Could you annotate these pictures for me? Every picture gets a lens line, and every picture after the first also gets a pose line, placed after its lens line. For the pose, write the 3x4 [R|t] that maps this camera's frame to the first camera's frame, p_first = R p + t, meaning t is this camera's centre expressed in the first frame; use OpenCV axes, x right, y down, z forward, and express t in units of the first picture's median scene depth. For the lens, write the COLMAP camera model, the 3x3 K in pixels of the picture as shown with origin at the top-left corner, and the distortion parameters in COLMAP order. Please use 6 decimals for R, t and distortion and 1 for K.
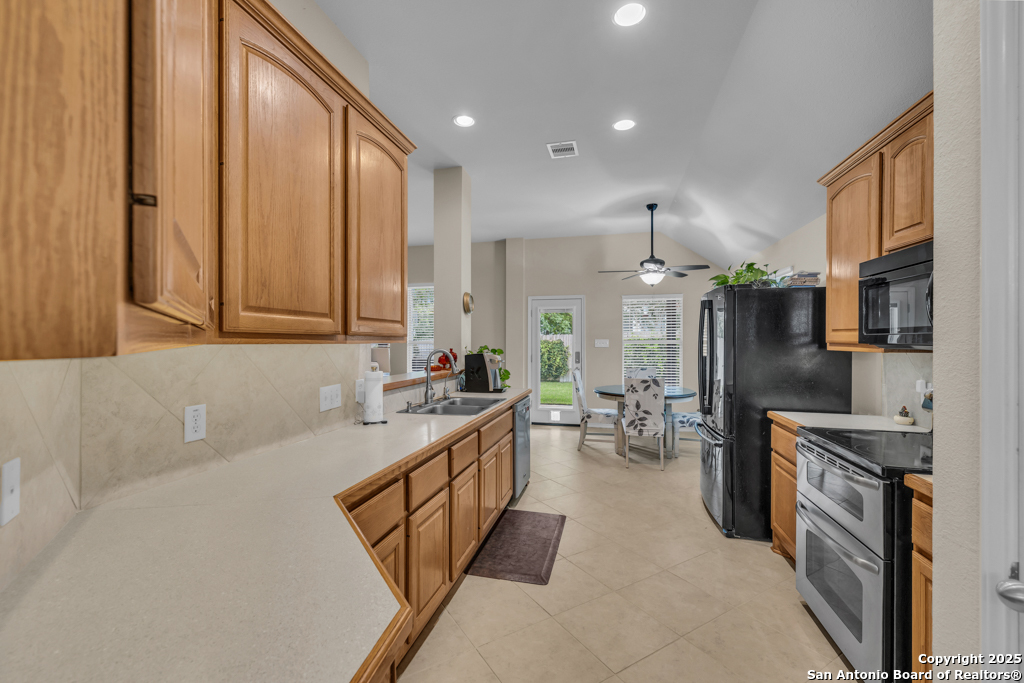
lens RADIAL K [[439.6, 0, 504.2], [0, 439.6, 339.9], [0, 0, 1]] dist [0.001801, 0.000340]
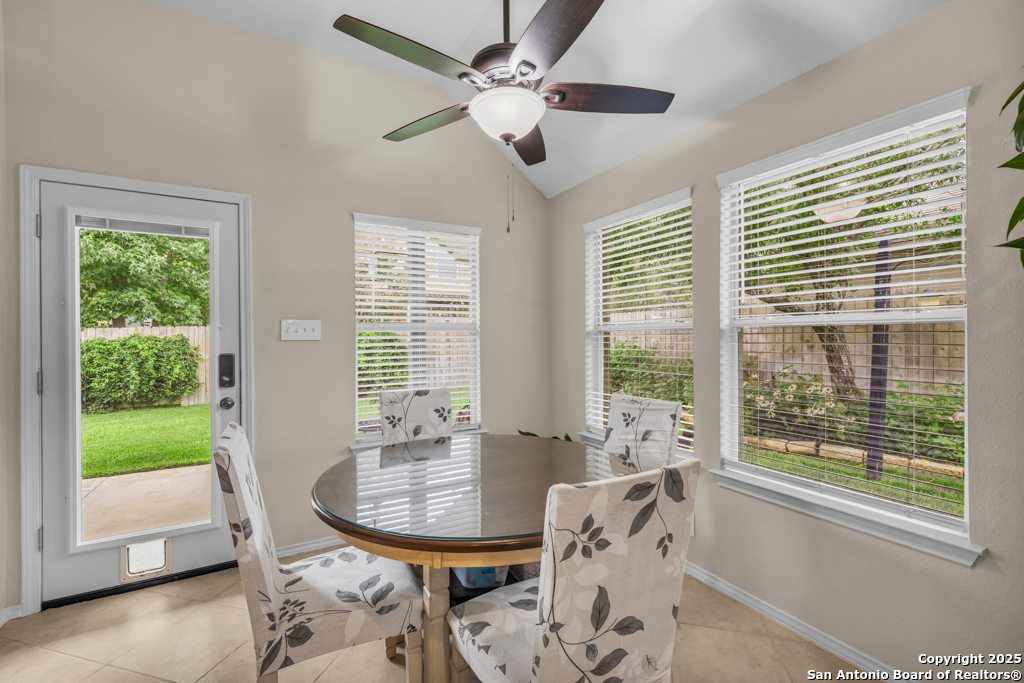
lens RADIAL K [[439.6, 0, 504.2], [0, 439.6, 339.9], [0, 0, 1]] dist [0.001801, 0.000340]
pose [[0.731485, -0.008274, 0.681807, 0.089386], [0.007490, 0.999964, 0.004098, 0.015655], [-0.681816, 0.002109, 0.731521, 0.587754]]
